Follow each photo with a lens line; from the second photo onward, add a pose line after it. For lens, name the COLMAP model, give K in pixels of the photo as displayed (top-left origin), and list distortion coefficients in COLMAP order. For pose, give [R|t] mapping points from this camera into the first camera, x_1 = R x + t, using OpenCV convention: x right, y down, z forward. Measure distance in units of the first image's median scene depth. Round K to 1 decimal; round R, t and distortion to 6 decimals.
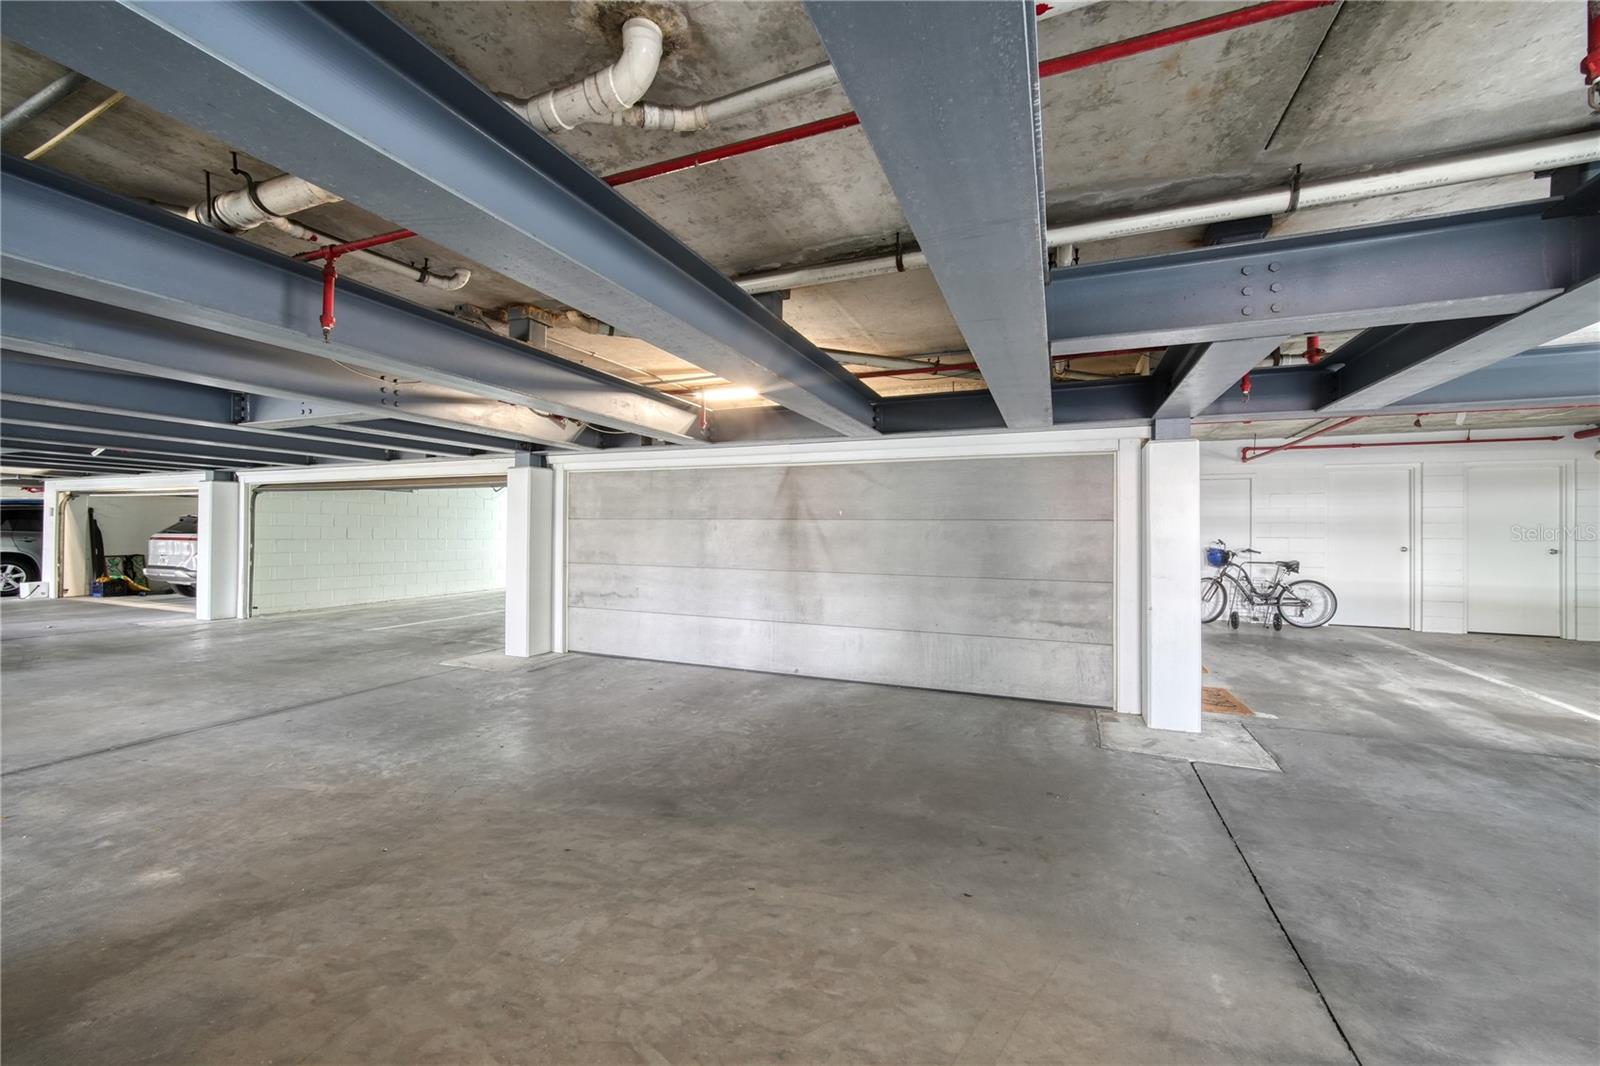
lens RADIAL K [[624.8, 0, 798.5], [0, 624.8, 531.8], [0, 0, 1]] dist [-0.002363, 0.000507]
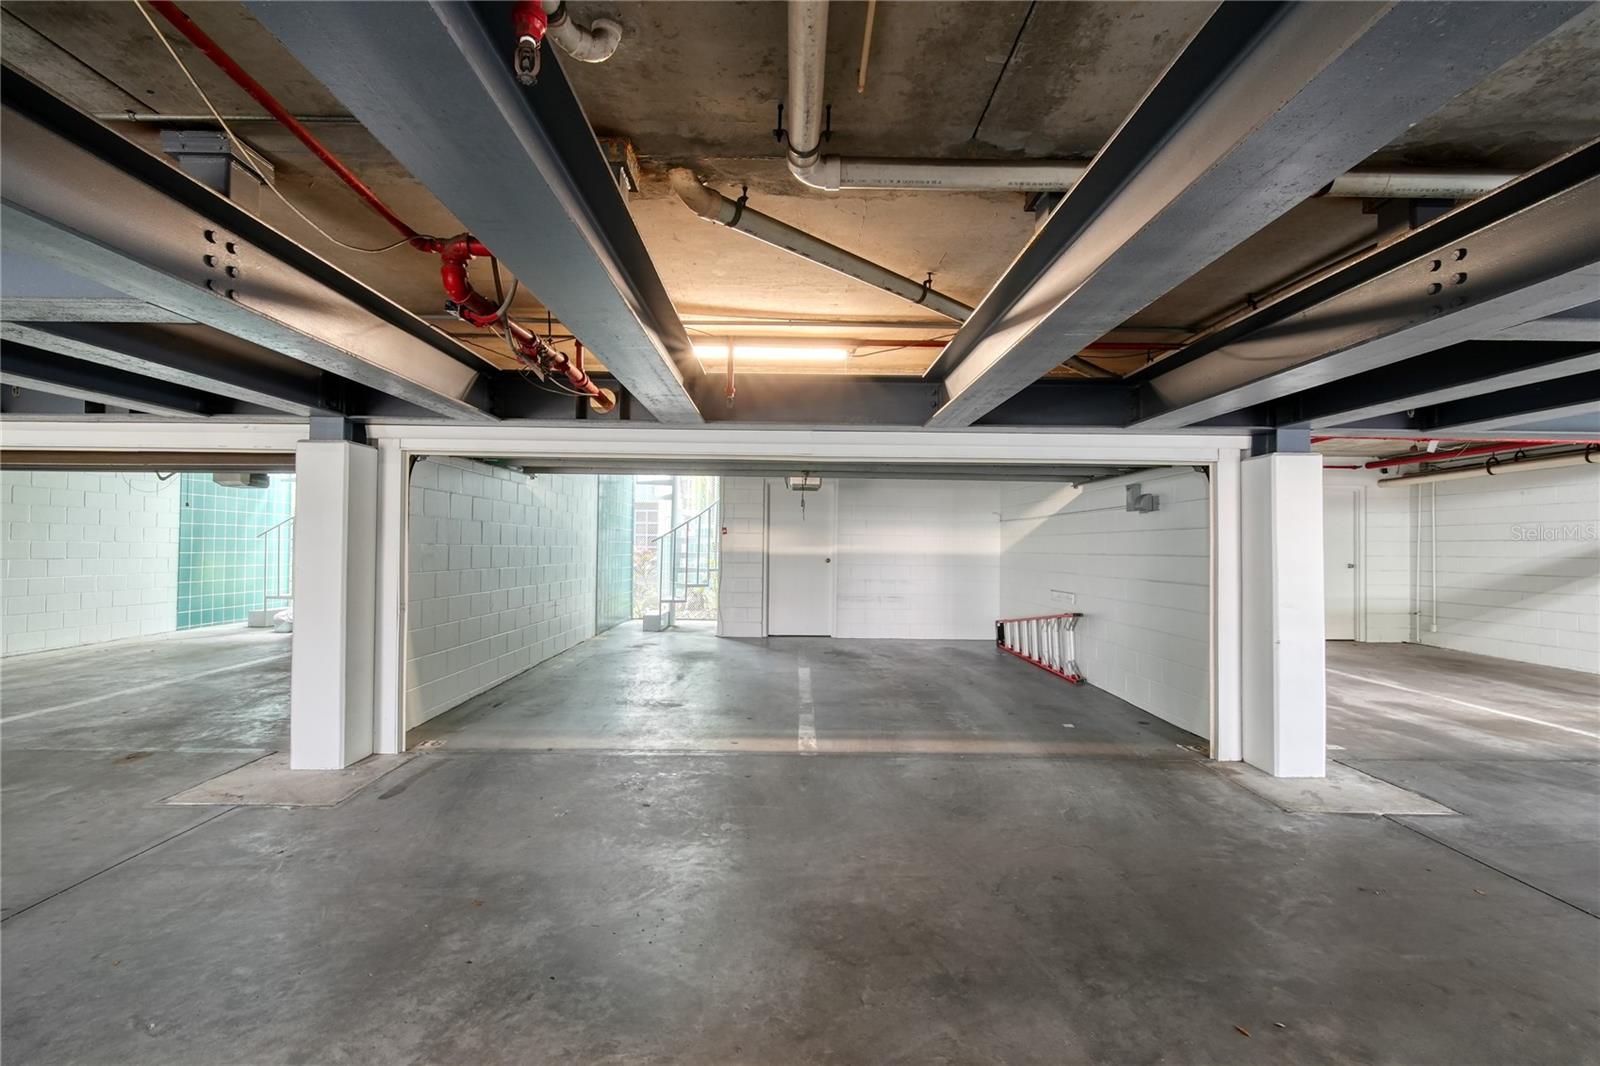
lens RADIAL K [[725.8, 0, 796.7], [0, 725.8, 532.1], [0, 0, 1]] dist [-0.003220, -0.000409]
pose [[0.919177, 0.008014, 0.393763, -0.437420], [-0.002803, 0.999901, -0.013809, -0.015368], [-0.393834, 0.011589, 0.919108, 0.300311]]
